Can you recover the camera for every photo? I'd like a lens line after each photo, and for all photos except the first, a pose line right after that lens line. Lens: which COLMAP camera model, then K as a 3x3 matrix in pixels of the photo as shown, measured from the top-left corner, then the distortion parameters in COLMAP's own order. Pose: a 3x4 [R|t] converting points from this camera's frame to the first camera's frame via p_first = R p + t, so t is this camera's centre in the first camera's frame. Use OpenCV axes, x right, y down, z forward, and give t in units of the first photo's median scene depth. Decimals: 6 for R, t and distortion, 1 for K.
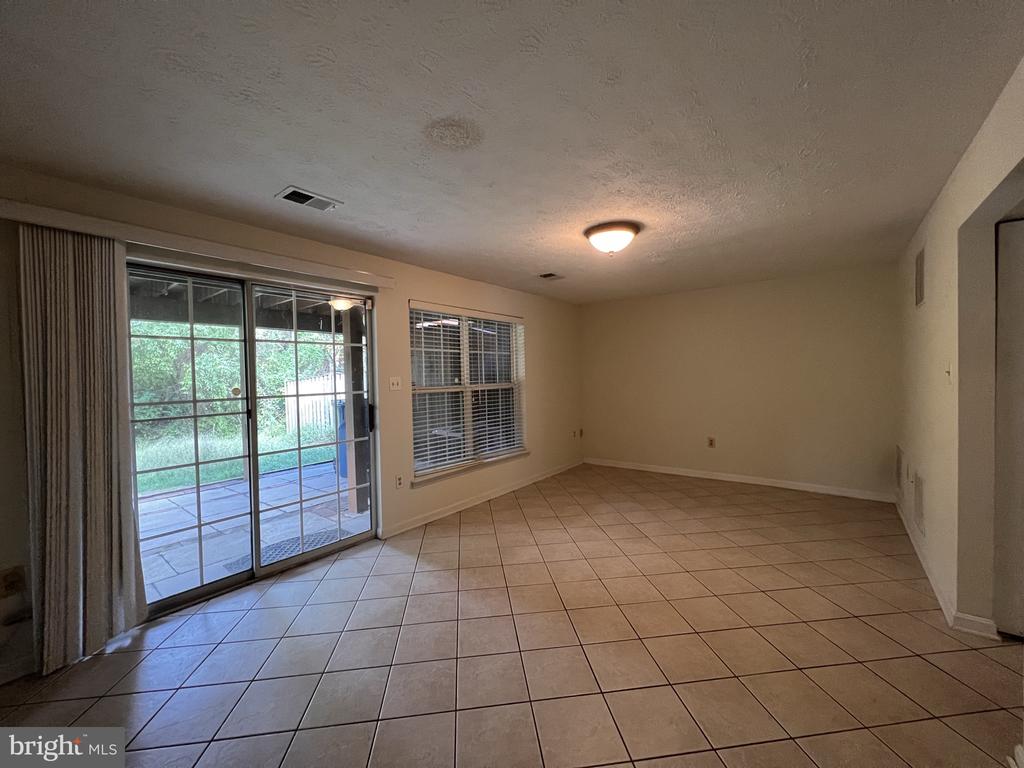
lens RADIAL K [[409.0, 0, 512.0], [0, 409.0, 384.0], [0, 0, 1]] dist [0.000680, 0.000153]
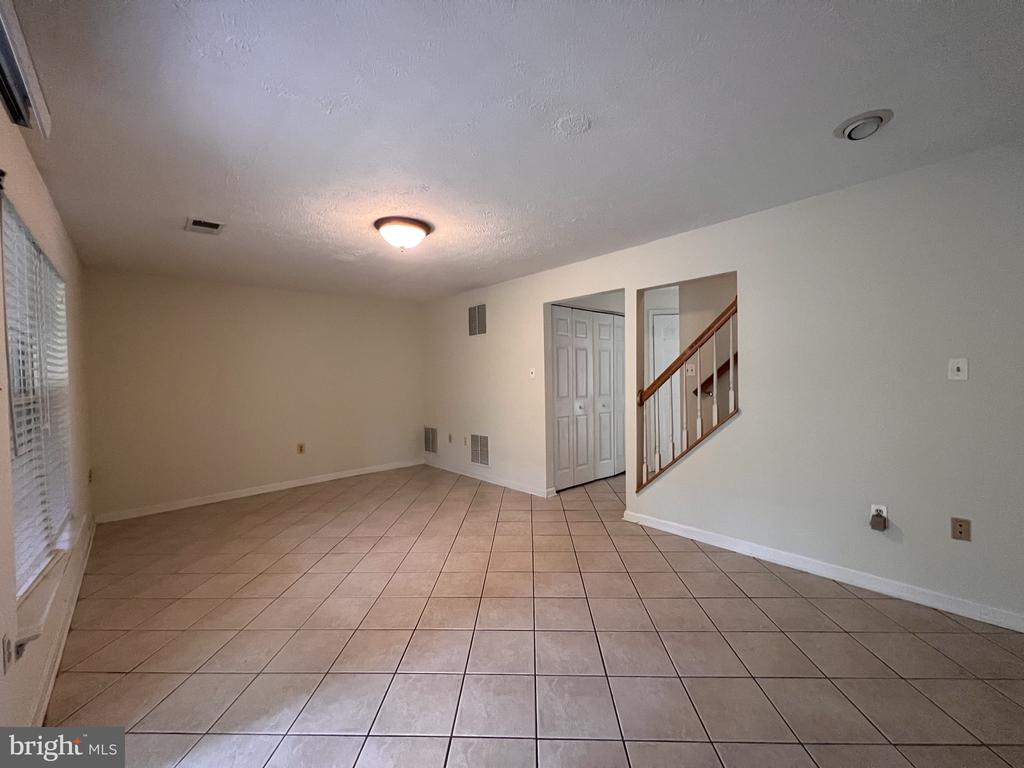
lens RADIAL K [[416.9, 0, 512.7], [0, 416.9, 382.0], [0, 0, 1]] dist [-0.000231, 0.000020]
pose [[0.150195, -0.000797, 0.988656, -0.628365], [0.038453, 0.999248, -0.005037, 0.014821], [-0.987908, 0.038774, 0.150113, 0.525976]]
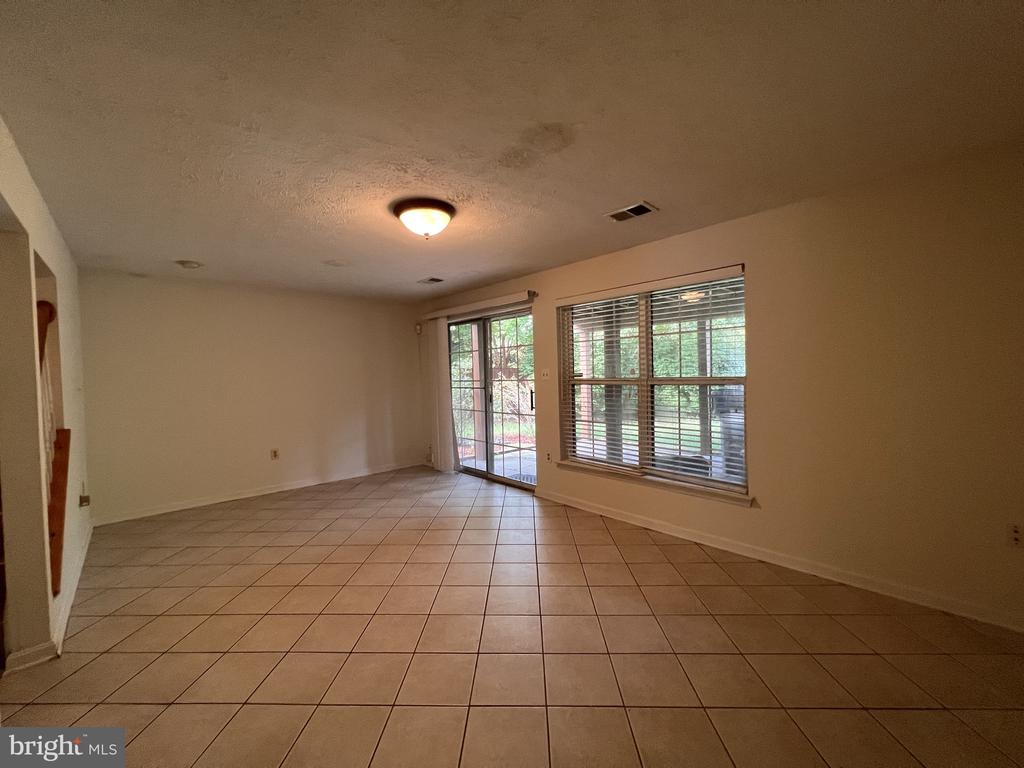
lens RADIAL K [[409.0, 0, 512.0], [0, 409.0, 384.0], [0, 0, 1]] dist [0.000680, 0.000153]
pose [[-0.146328, 0.050842, -0.987929, 0.974390], [0.002041, 0.998692, 0.051093, -0.037238], [0.989234, 0.005460, -0.146241, 1.149702]]
